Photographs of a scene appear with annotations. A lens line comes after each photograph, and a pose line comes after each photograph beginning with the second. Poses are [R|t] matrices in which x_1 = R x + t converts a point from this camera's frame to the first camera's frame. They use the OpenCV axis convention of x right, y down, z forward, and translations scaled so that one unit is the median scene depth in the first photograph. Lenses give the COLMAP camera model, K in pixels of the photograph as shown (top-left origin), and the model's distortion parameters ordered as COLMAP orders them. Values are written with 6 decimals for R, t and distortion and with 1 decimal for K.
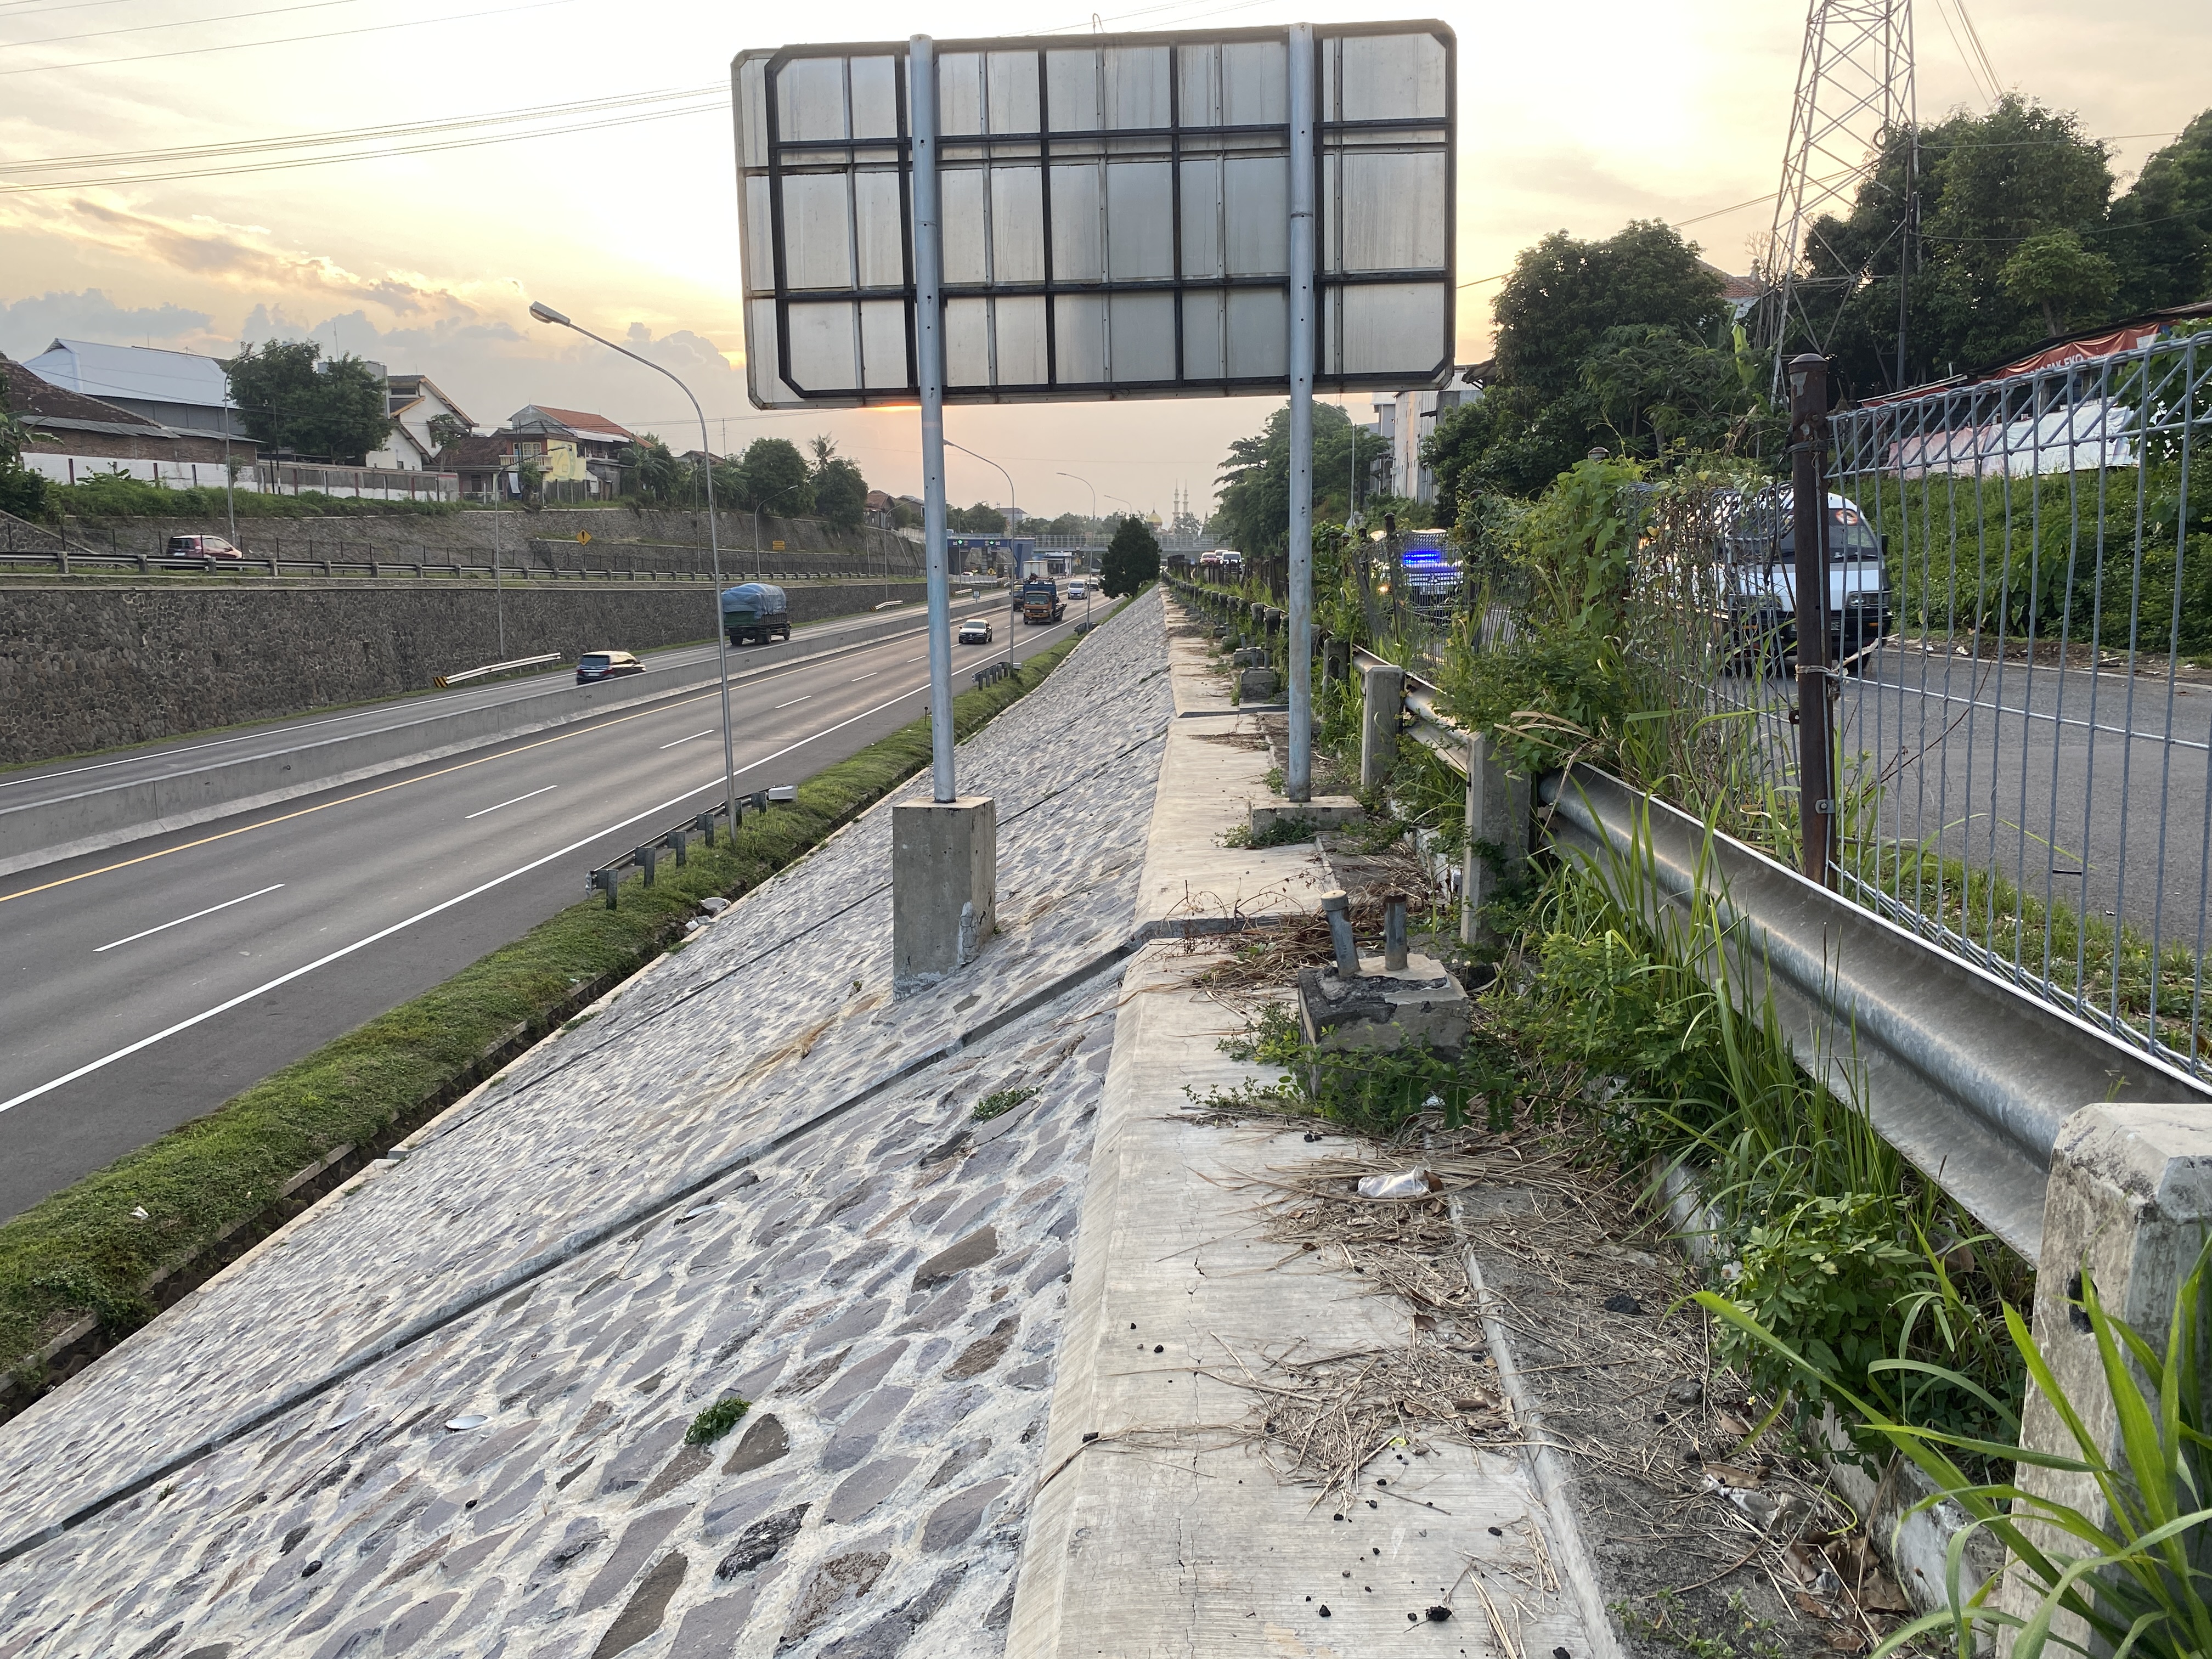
lens RADIAL K [[1694.0, 0, 1104.7], [0, 1694.0, 837.1], [0, 0, 1]] dist [0.006855, -0.000352]
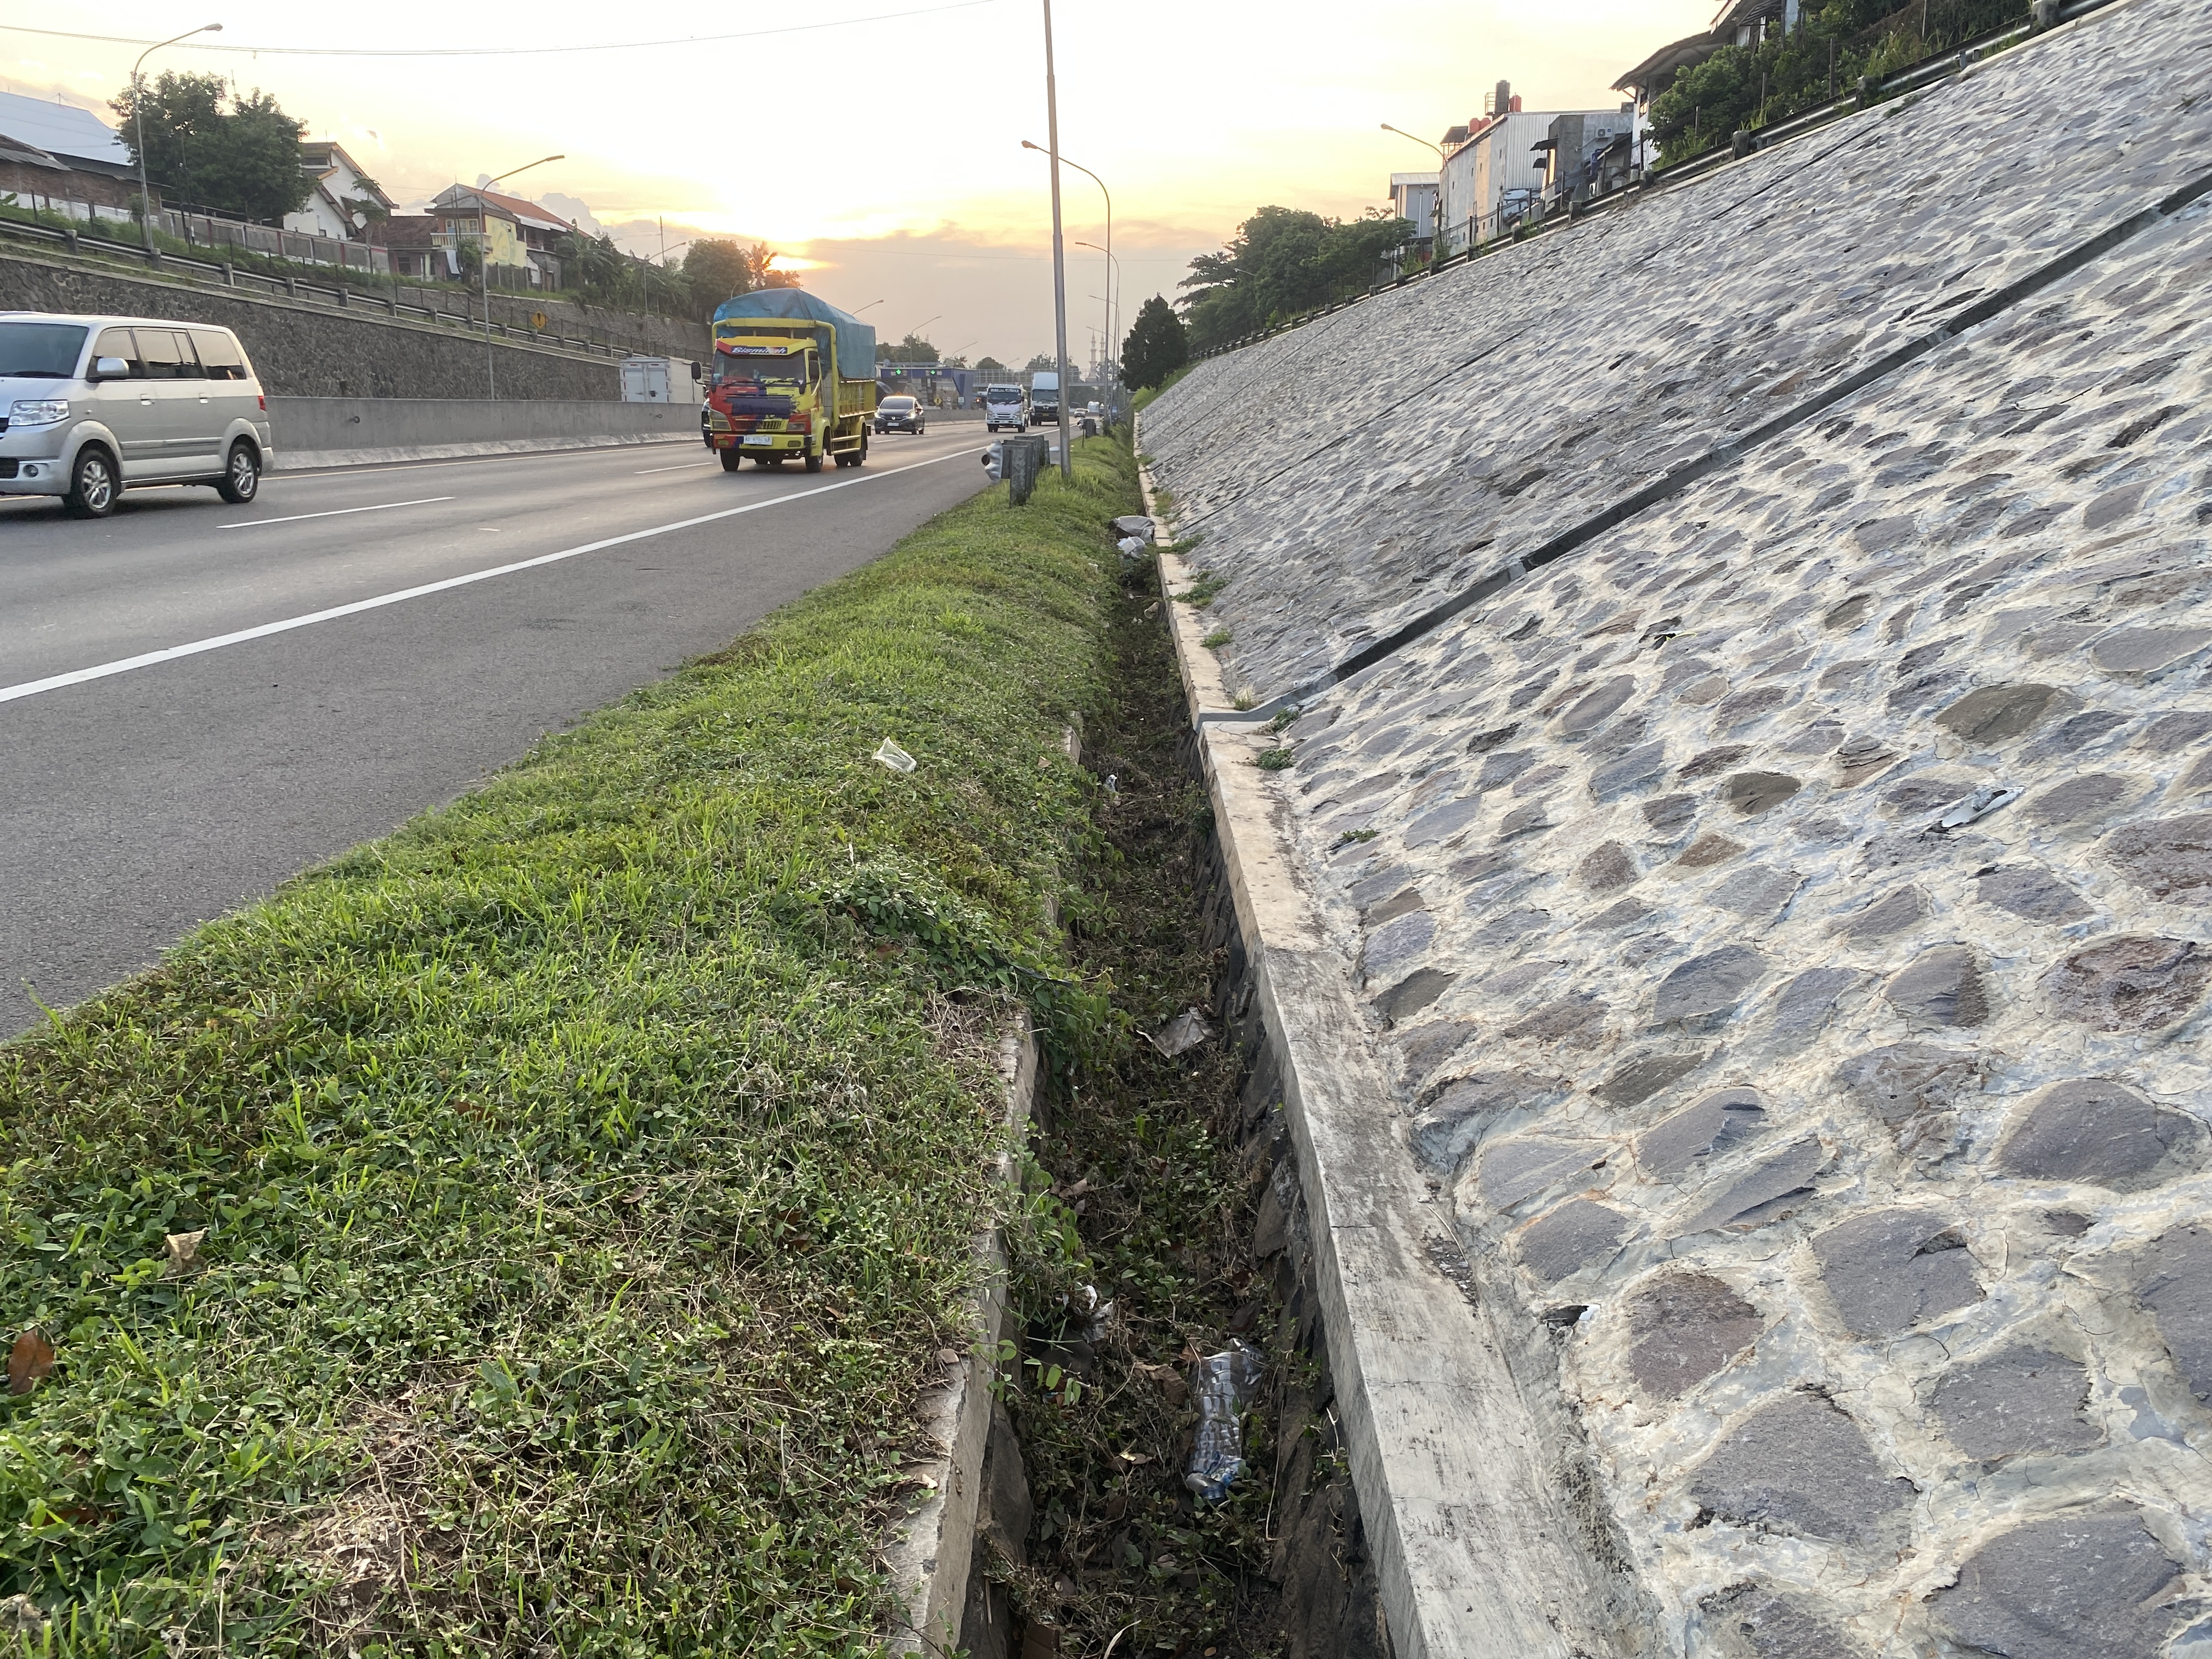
lens RADIAL K [[1694.0, 0, 1111.0], [0, 1694.0, 827.8], [0, 0, 1]] dist [0.006855, -0.000352]
pose [[0.997927, -0.020997, 0.060833, -0.068962], [0.016561, 0.997229, 0.072525, 0.026568], [-0.062188, -0.071367, 0.995510, 0.084720]]
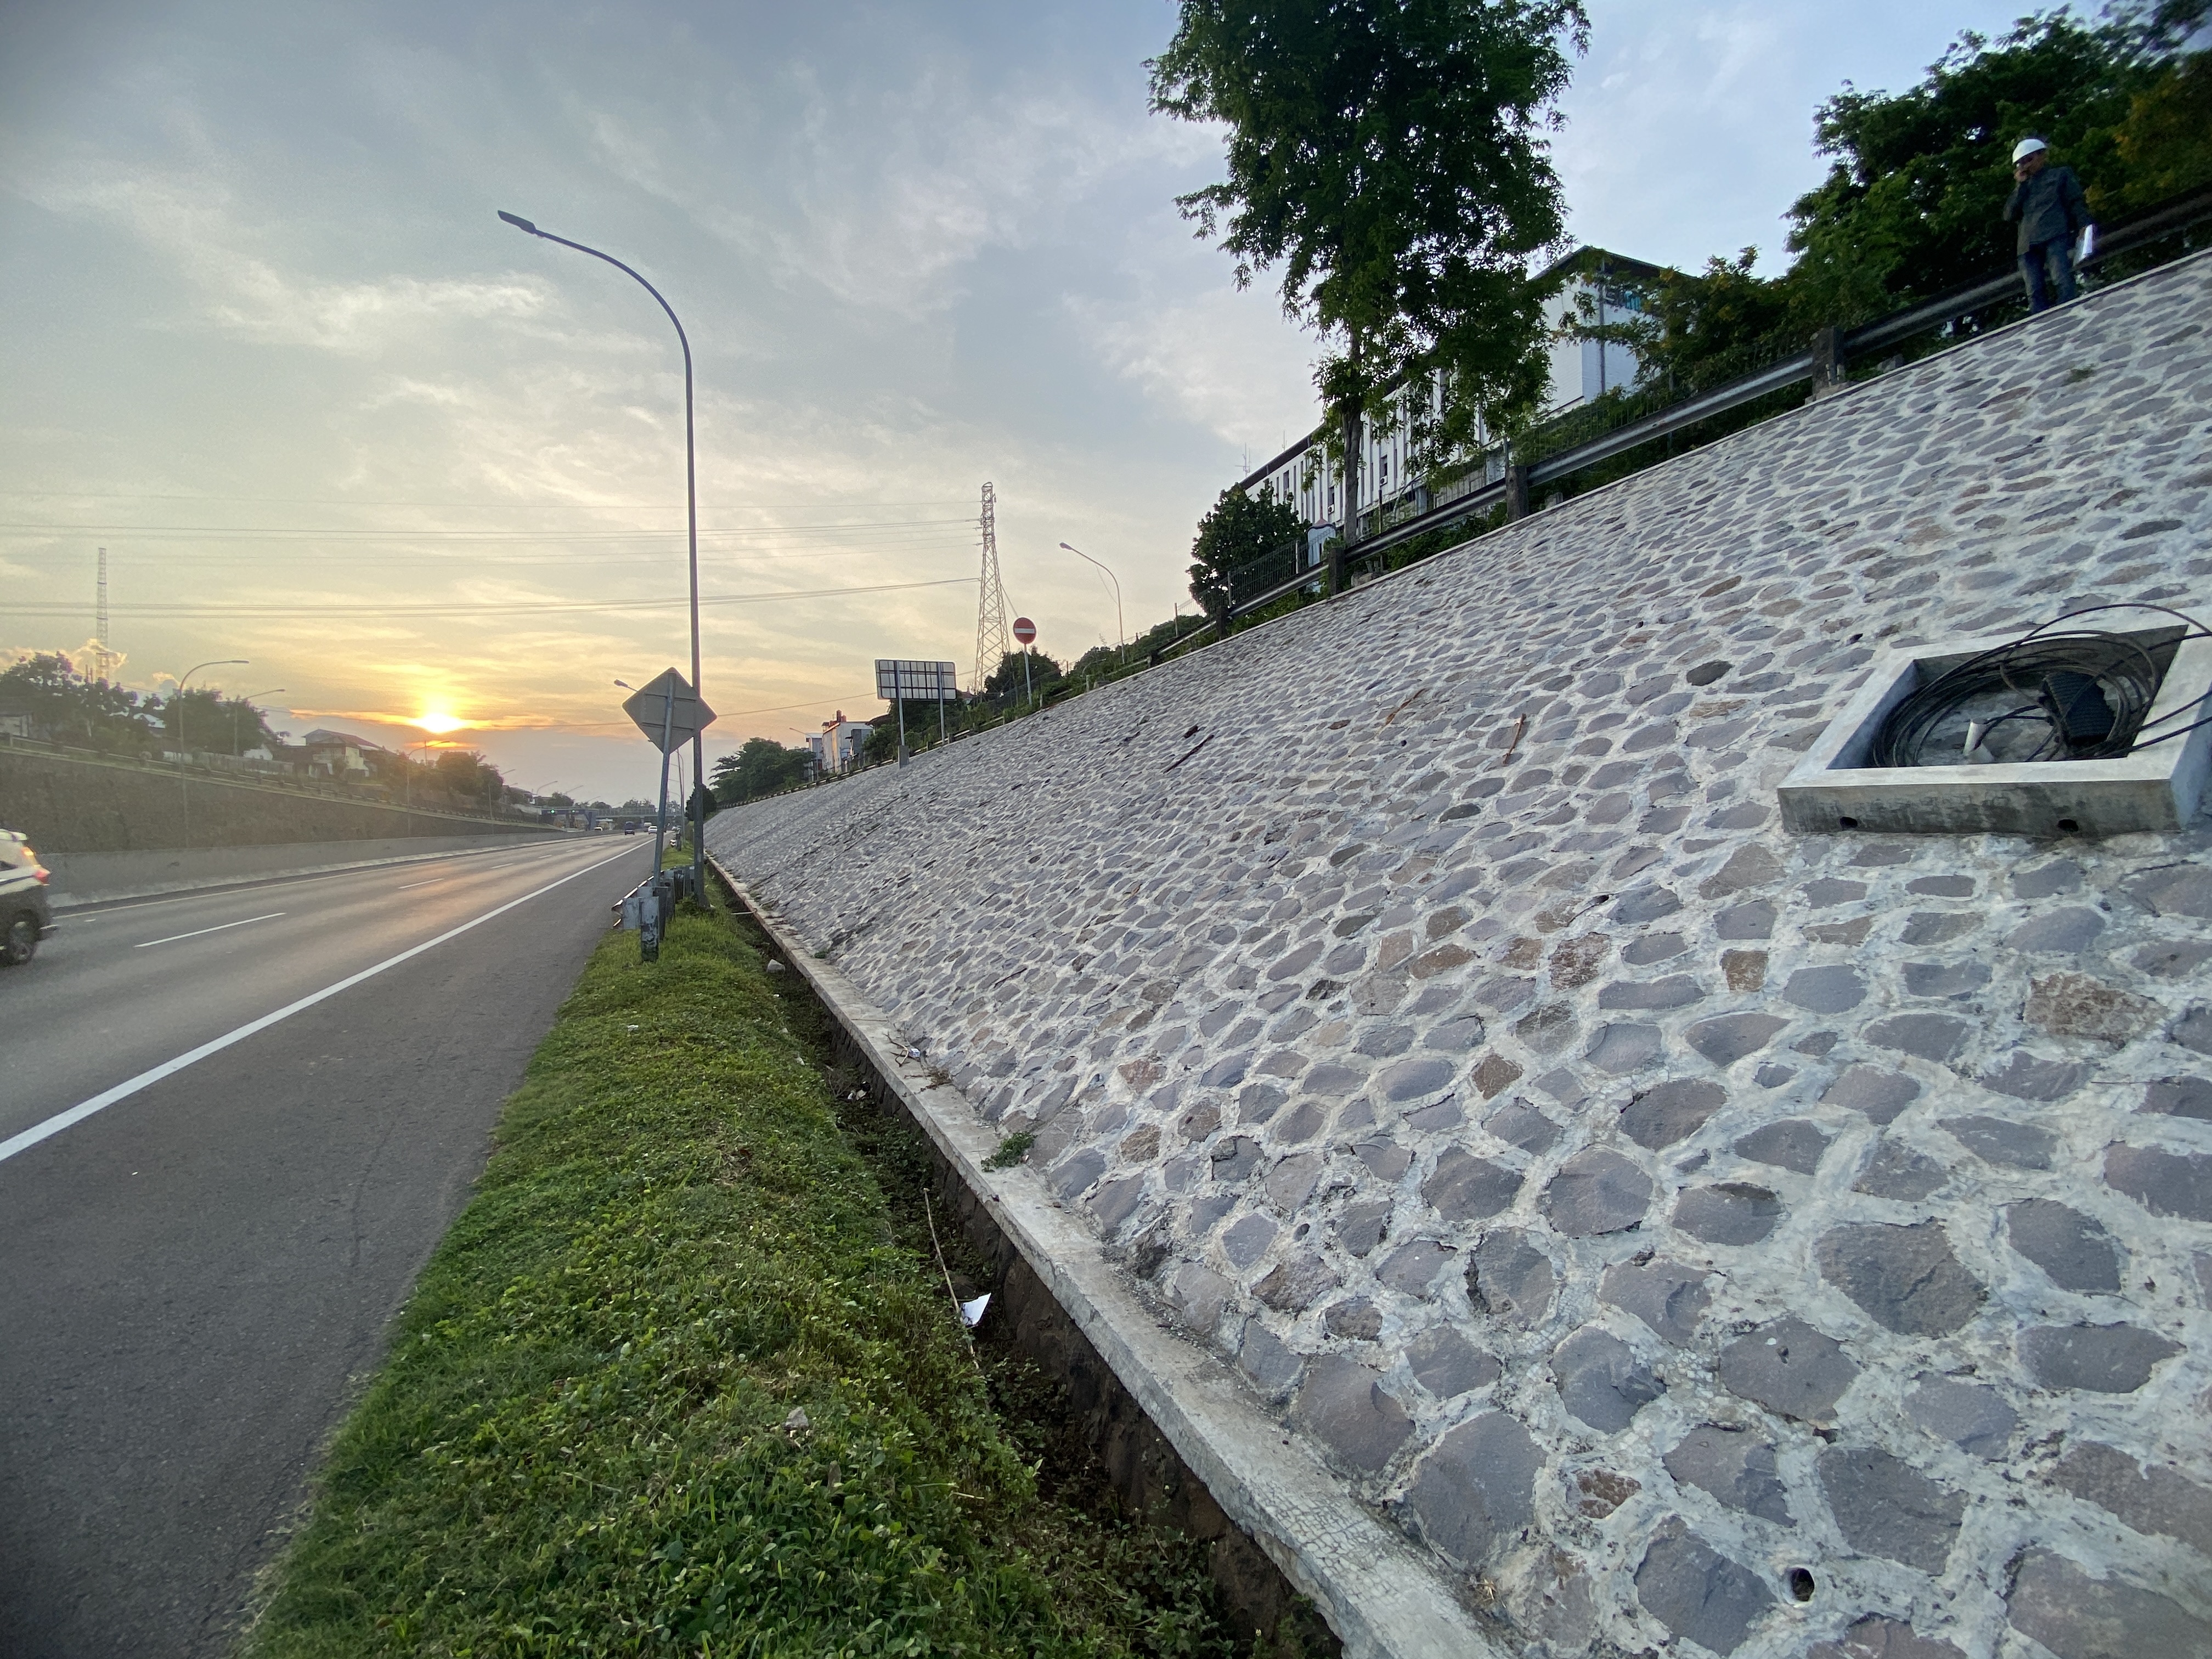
lens RADIAL K [[885.4, 0, 1109.8], [0, 885.4, 822.6], [0, 0, 1]] dist [-0.000489, -0.000075]
pose [[0.866109, -0.027104, 0.499120, -0.099790], [0.110297, 0.984279, -0.137945, 0.075408], [-0.487535, 0.174527, 0.855482, -0.224707]]
